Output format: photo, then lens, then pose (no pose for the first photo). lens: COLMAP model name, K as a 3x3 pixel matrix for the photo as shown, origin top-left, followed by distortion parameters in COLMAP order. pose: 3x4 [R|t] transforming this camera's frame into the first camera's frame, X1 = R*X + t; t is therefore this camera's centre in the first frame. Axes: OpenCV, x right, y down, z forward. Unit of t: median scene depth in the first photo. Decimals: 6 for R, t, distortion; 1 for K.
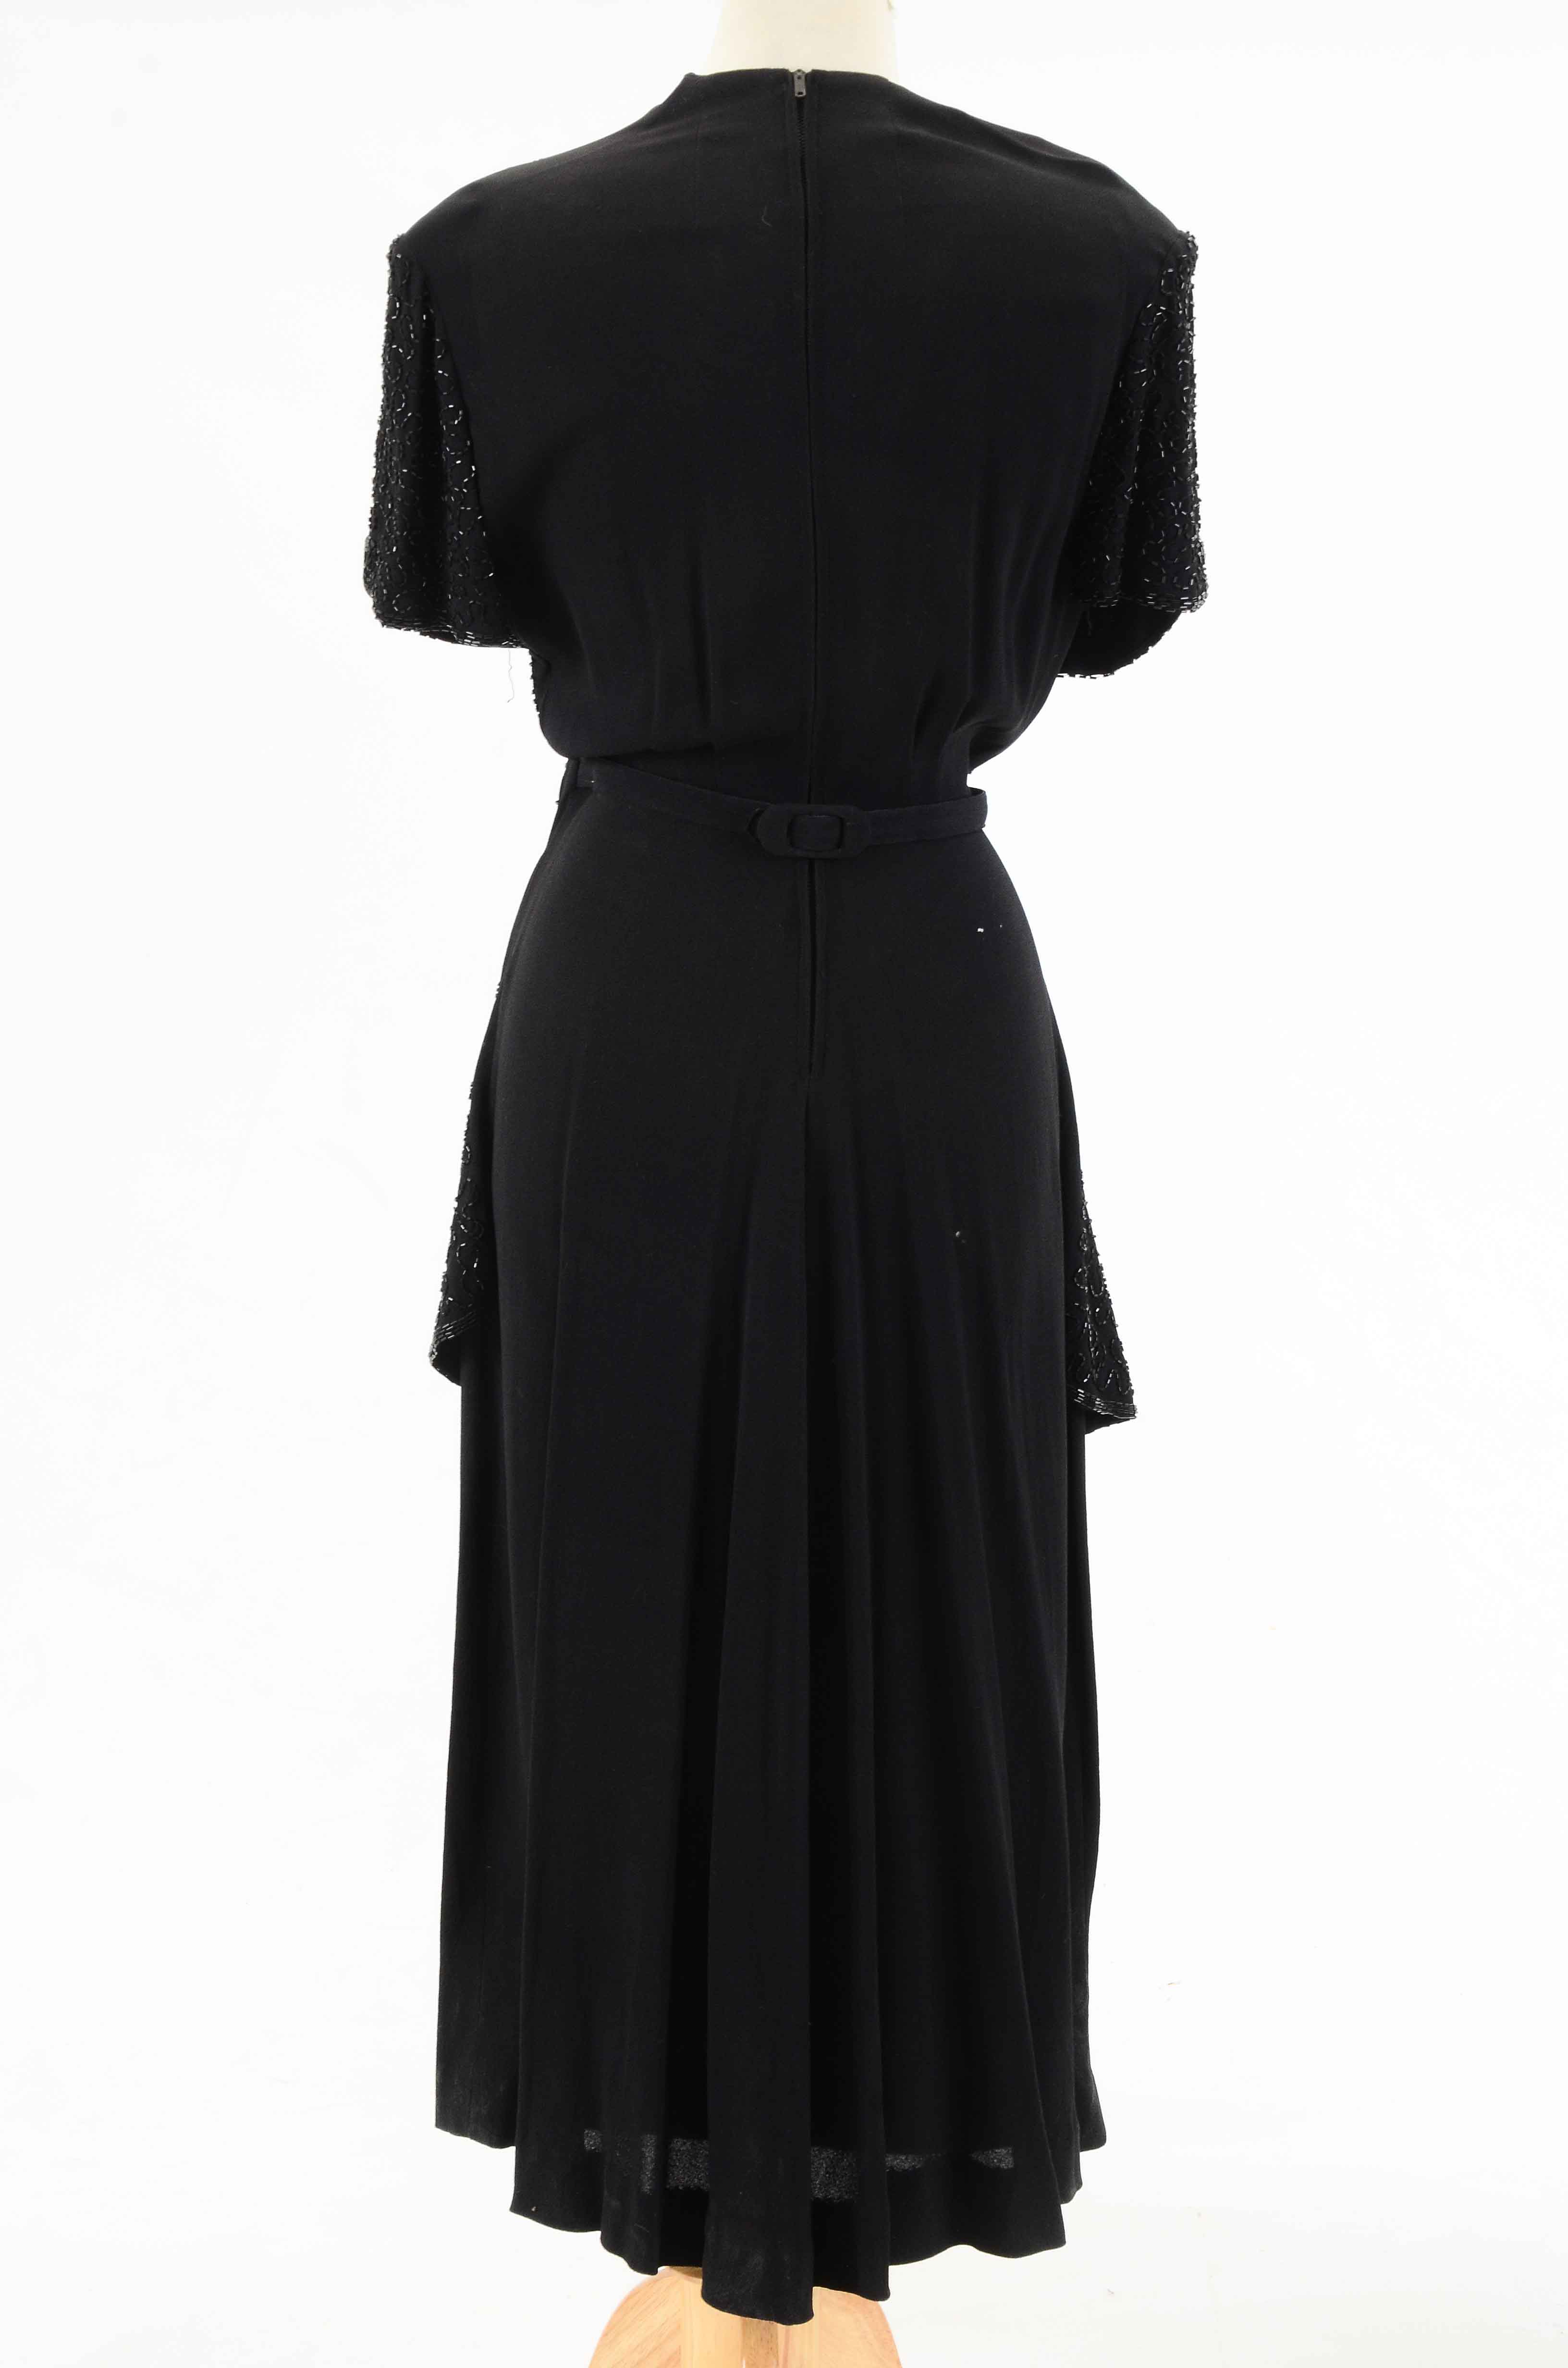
lens RADIAL K [[5795.8, 0, 782.3], [0, 5795.8, 1186.4], [0, 0, 1]] dist [0.492278, 0.000000]
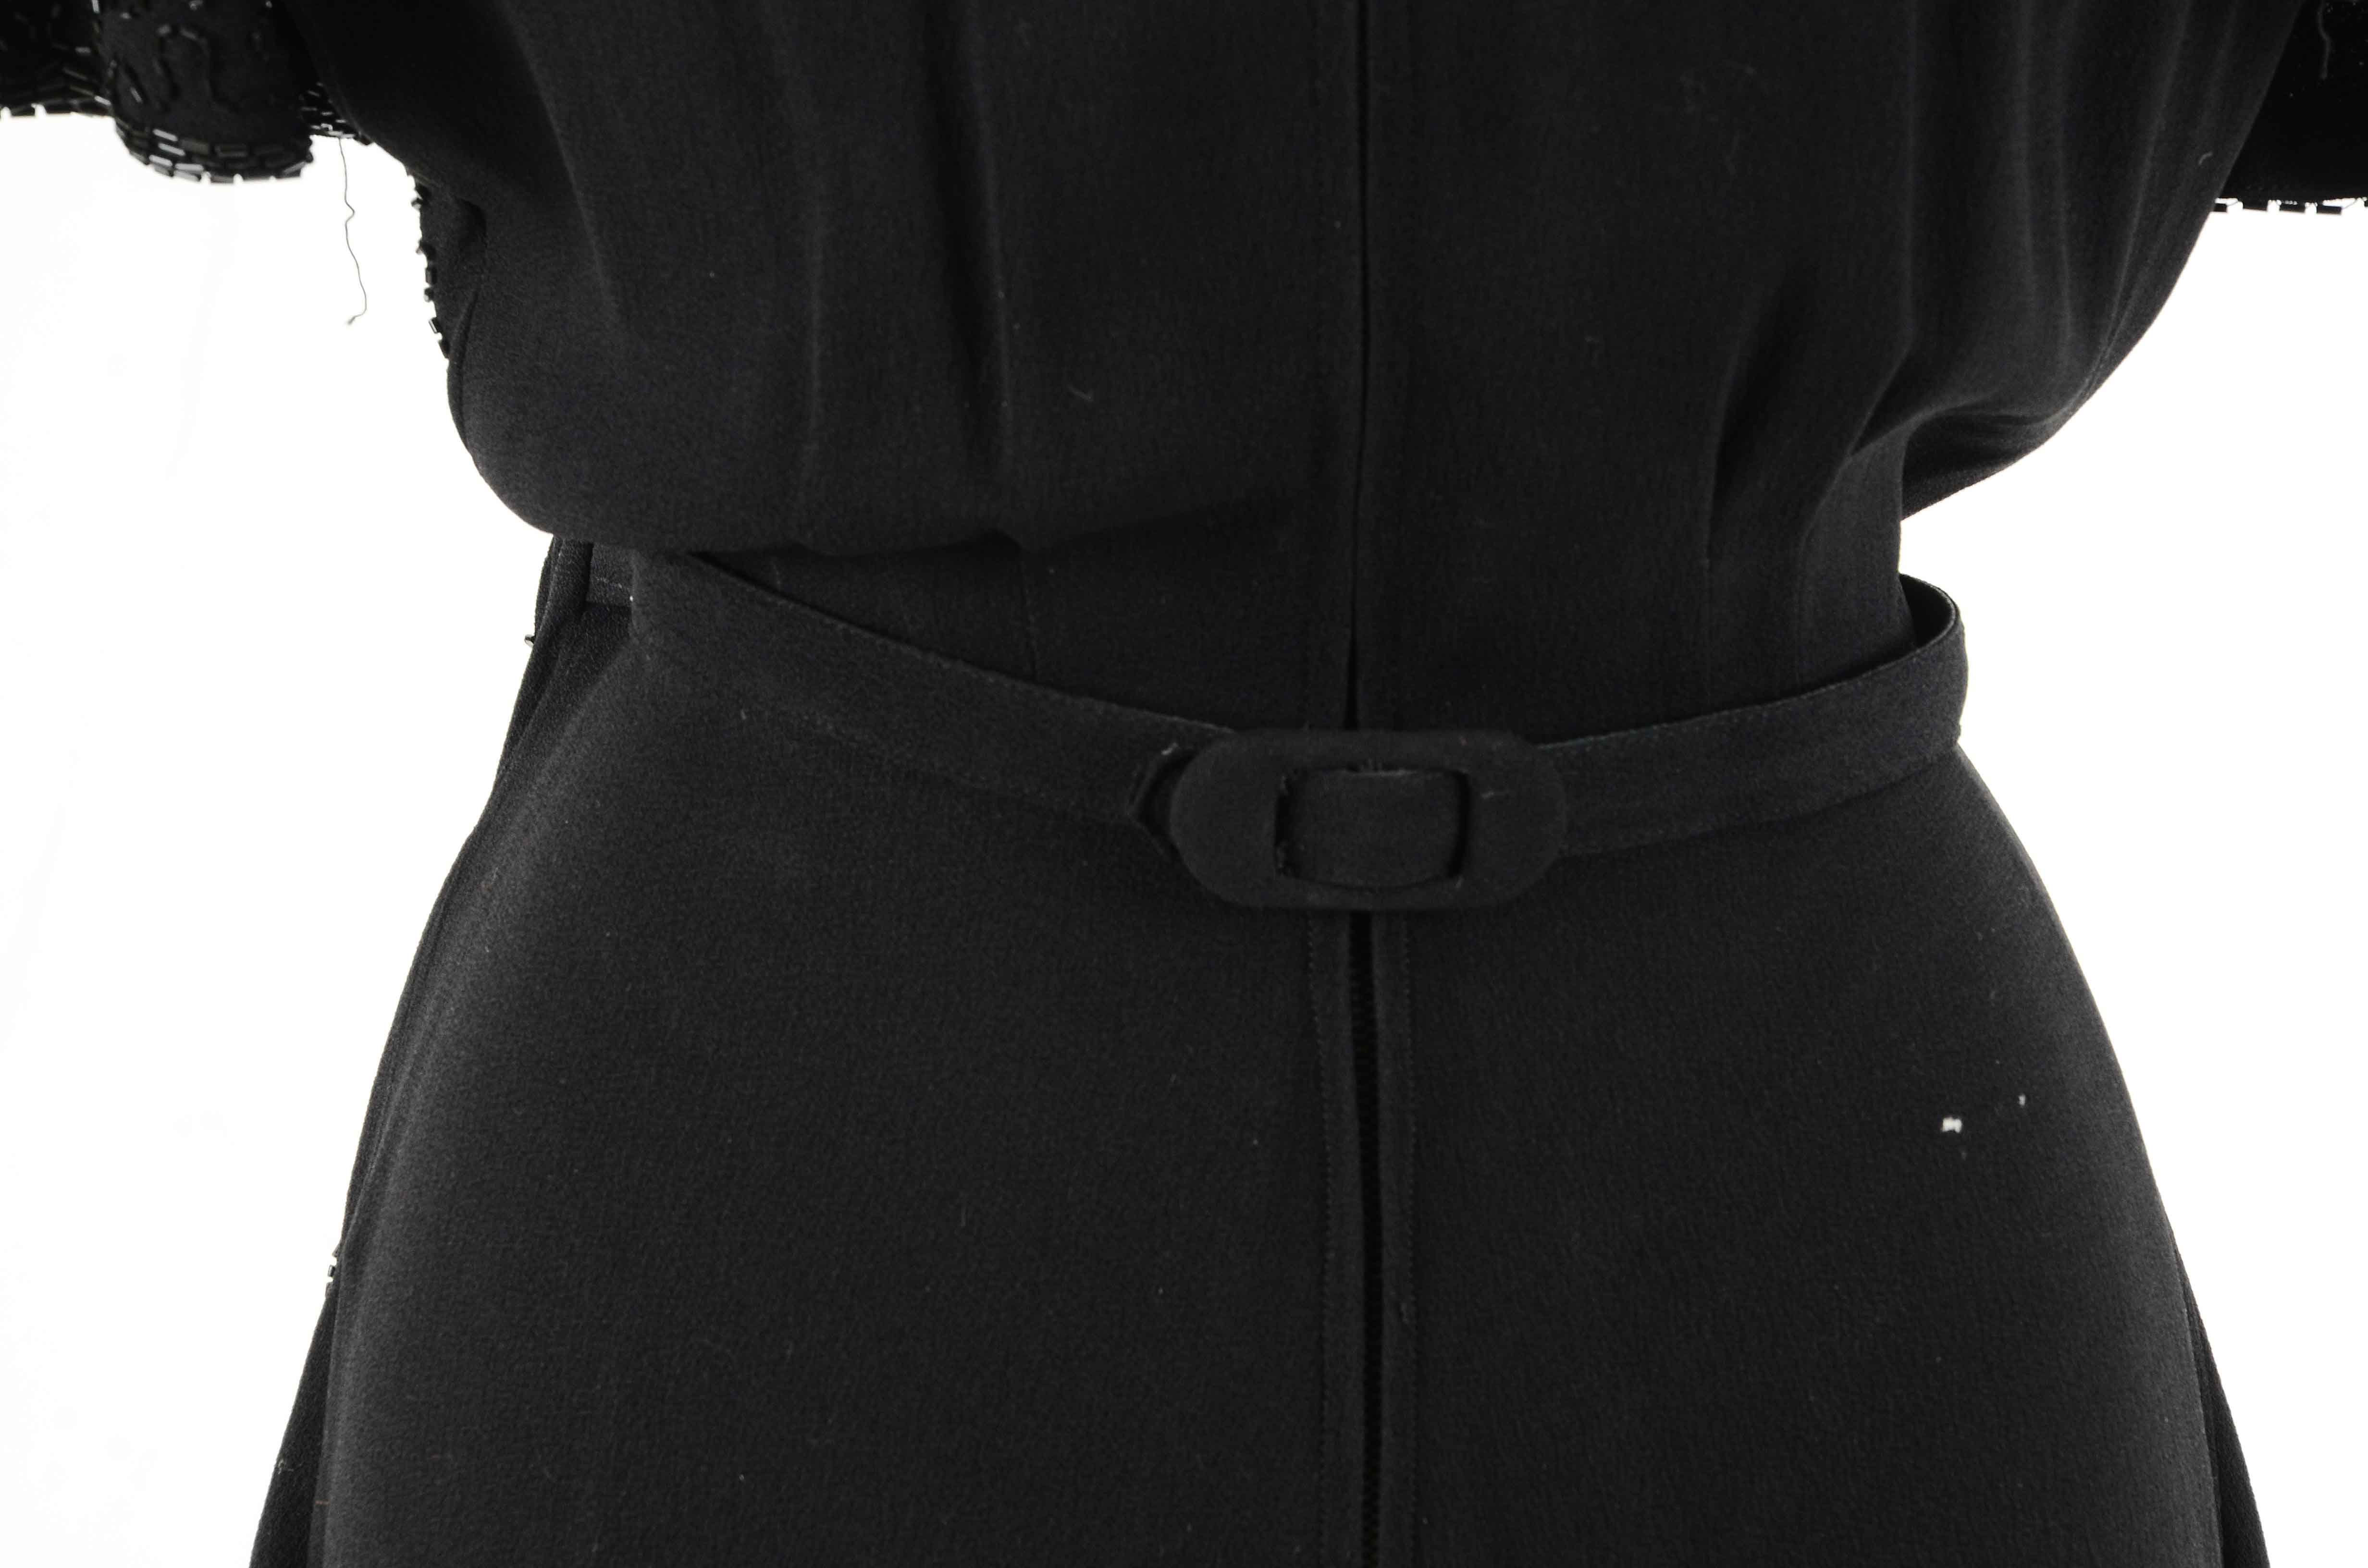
lens RADIAL K [[10077.6, 0, 1186.4], [0, 10077.6, 781.4], [0, 0, 1]] dist [1.265011, 0.000000]
pose [[0.999326, -0.011628, -0.034819, 0.013874], [0.013437, 0.998547, 0.052189, -0.088936], [0.034162, -0.052622, 0.998030, 0.495969]]
